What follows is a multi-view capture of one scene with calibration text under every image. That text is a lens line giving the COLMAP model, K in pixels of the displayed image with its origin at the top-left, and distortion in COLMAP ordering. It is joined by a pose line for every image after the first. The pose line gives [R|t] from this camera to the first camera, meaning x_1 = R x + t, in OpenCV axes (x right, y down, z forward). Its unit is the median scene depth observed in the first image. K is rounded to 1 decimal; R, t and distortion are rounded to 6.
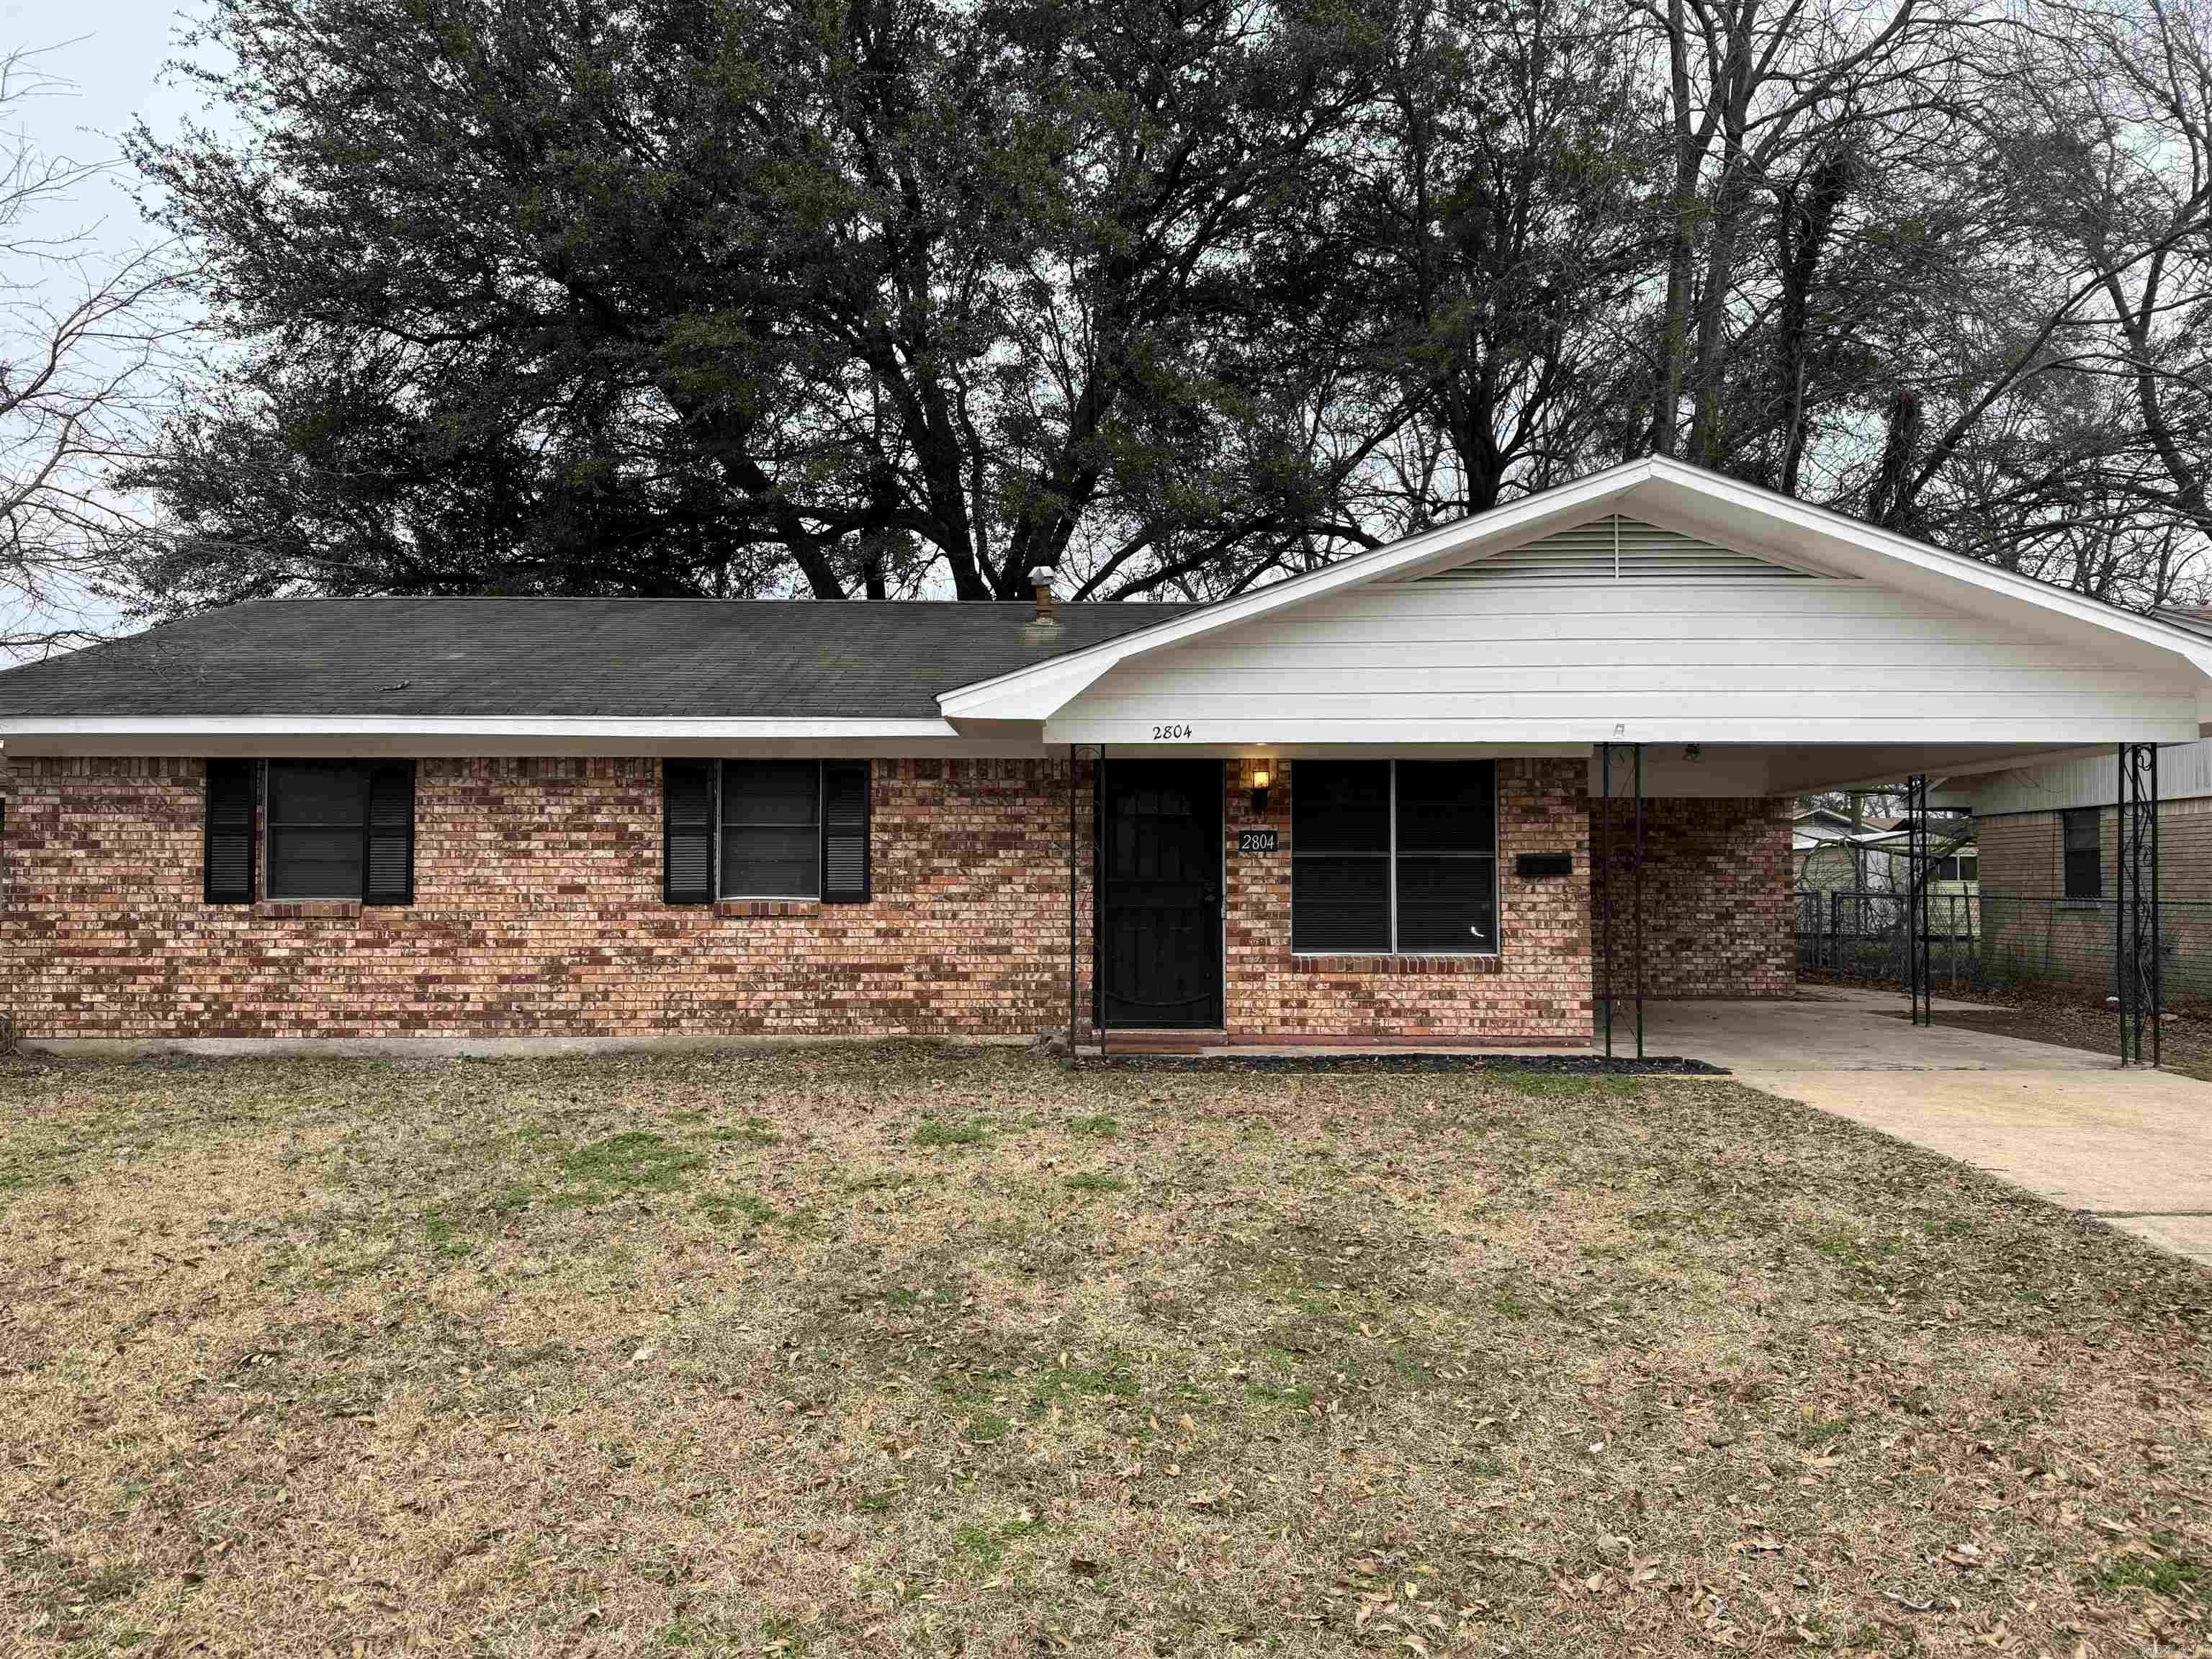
lens RADIAL K [[1555.3, 0, 1114.5], [0, 1555.3, 839.5], [0, 0, 1]] dist [0.047975, -0.062207]
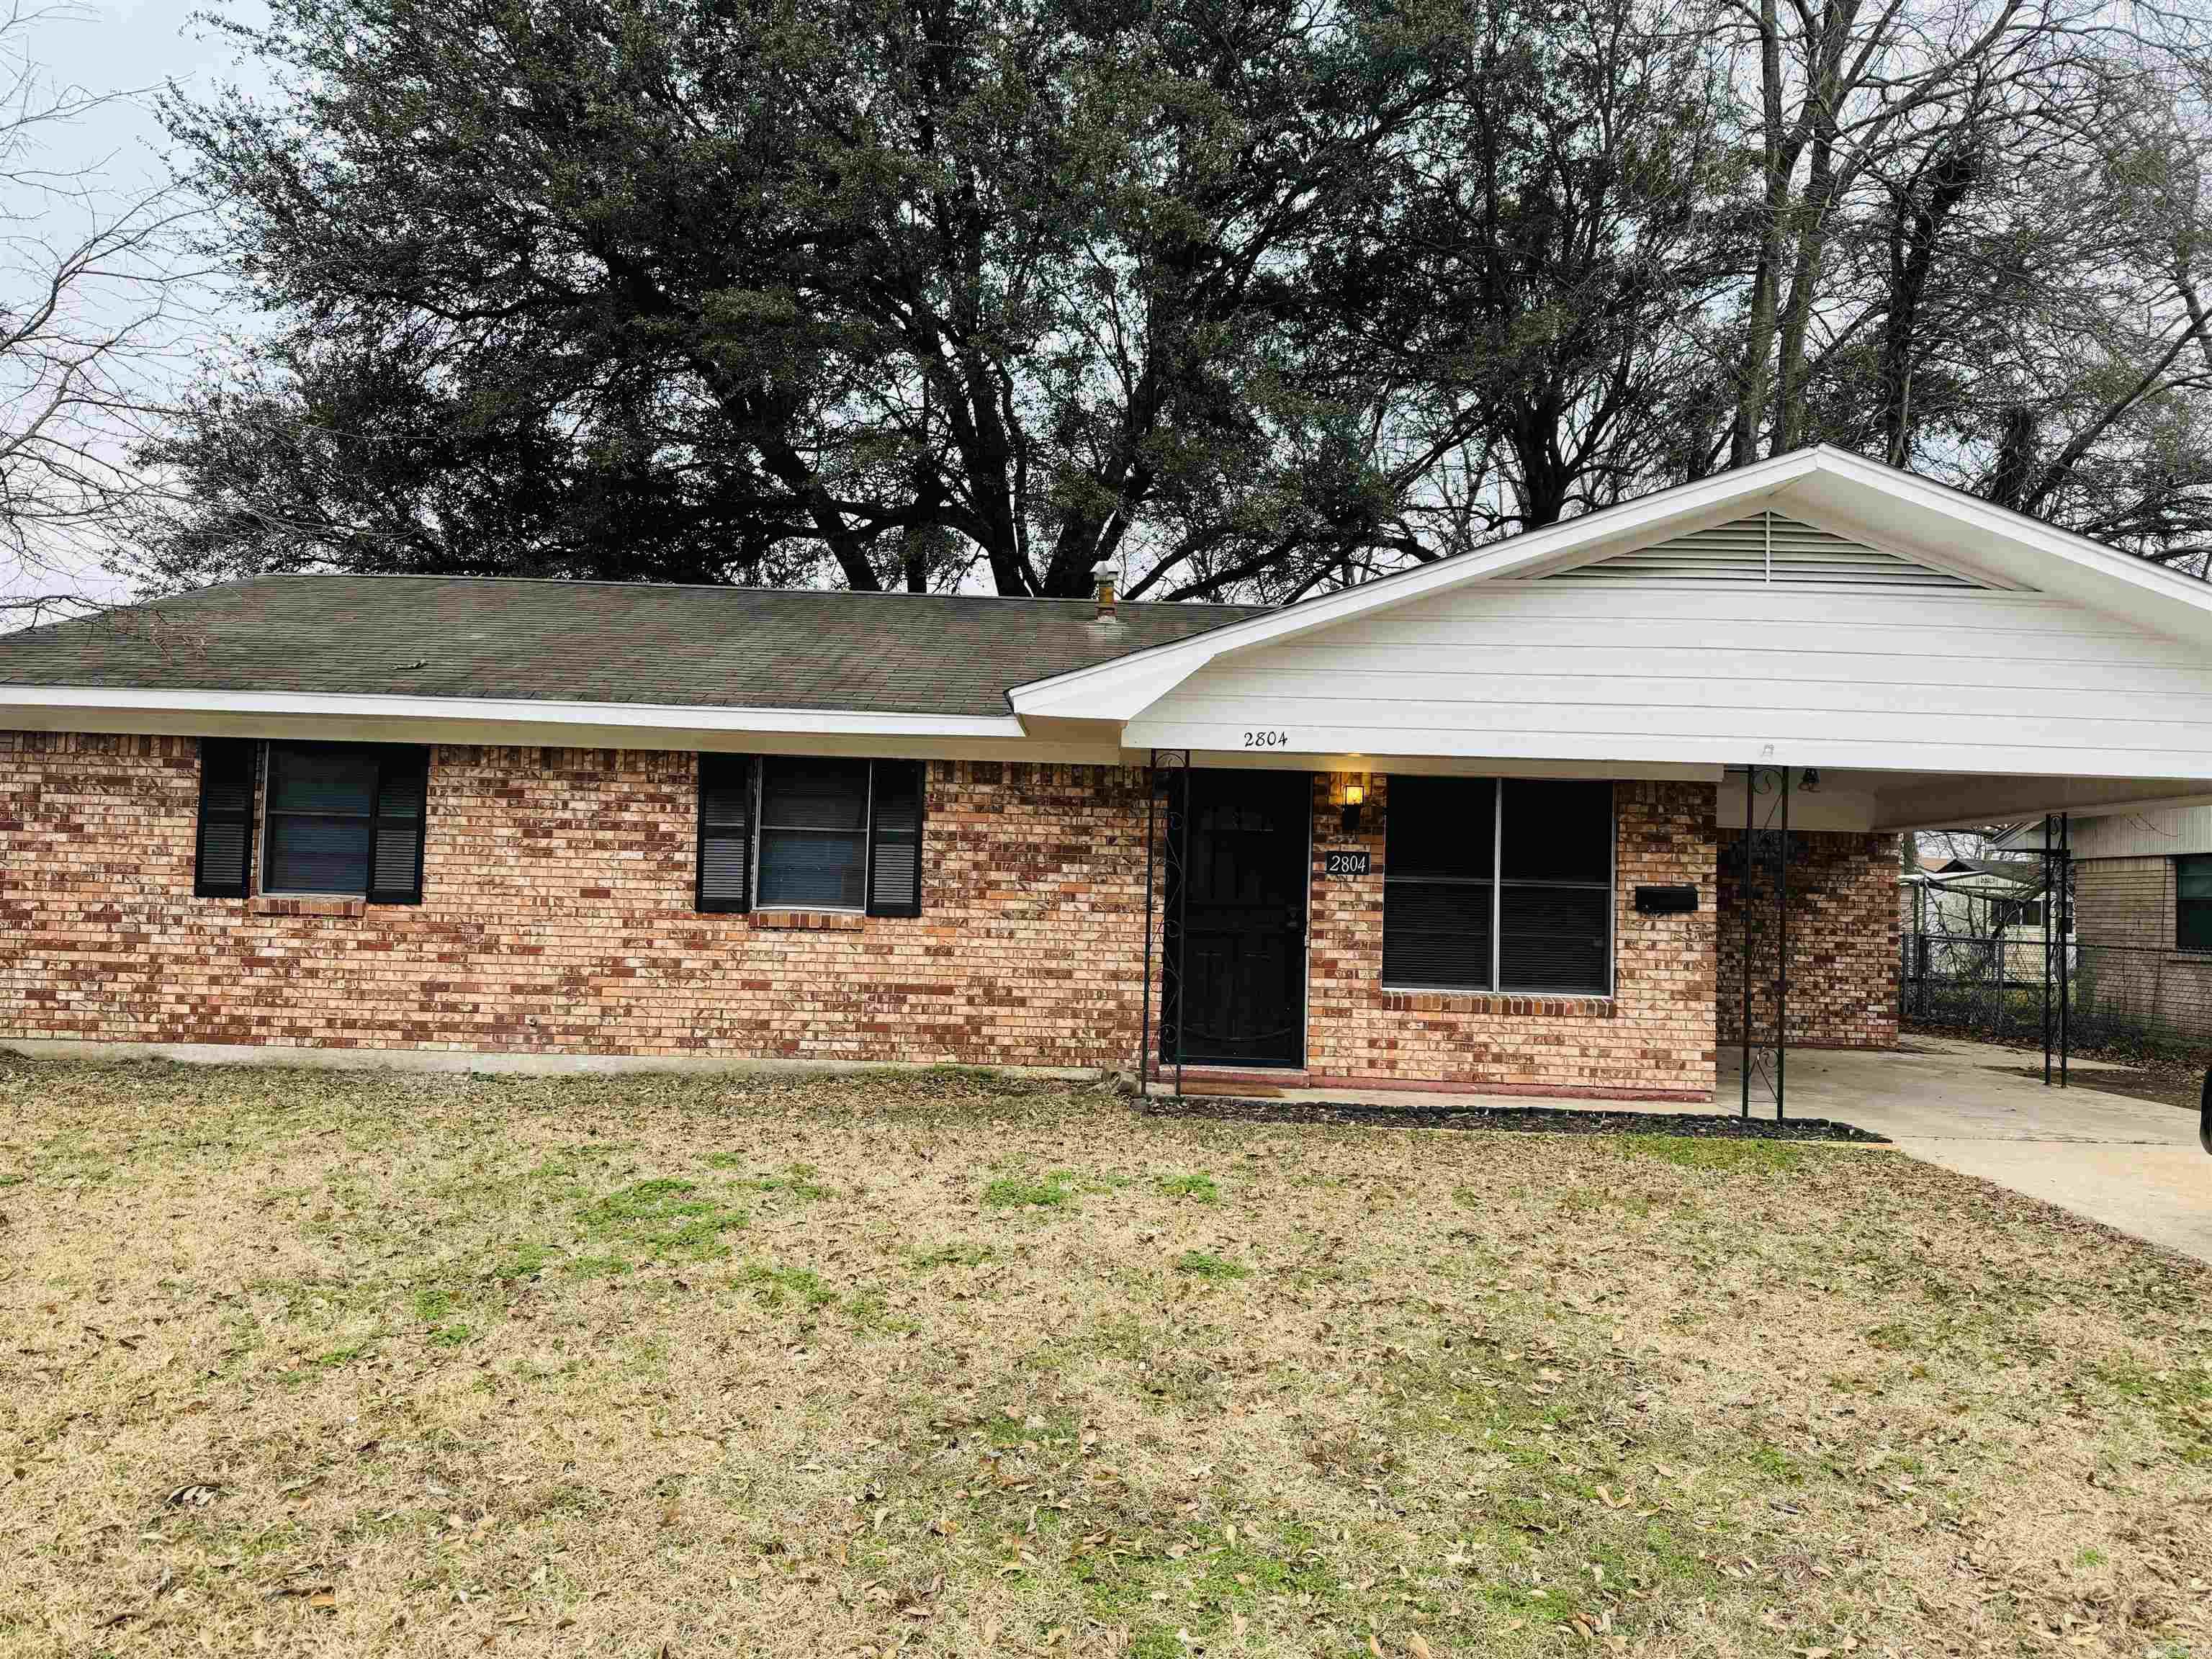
lens RADIAL K [[1540.2, 0, 1106.0], [0, 1540.2, 829.5], [0, 0, 1]] dist [0.035707, -0.037652]
pose [[0.999491, 0.030559, -0.009185, -0.041442], [-0.030704, 0.999399, -0.016084, 0.000186], [0.008688, 0.016357, 0.999828, 0.098530]]
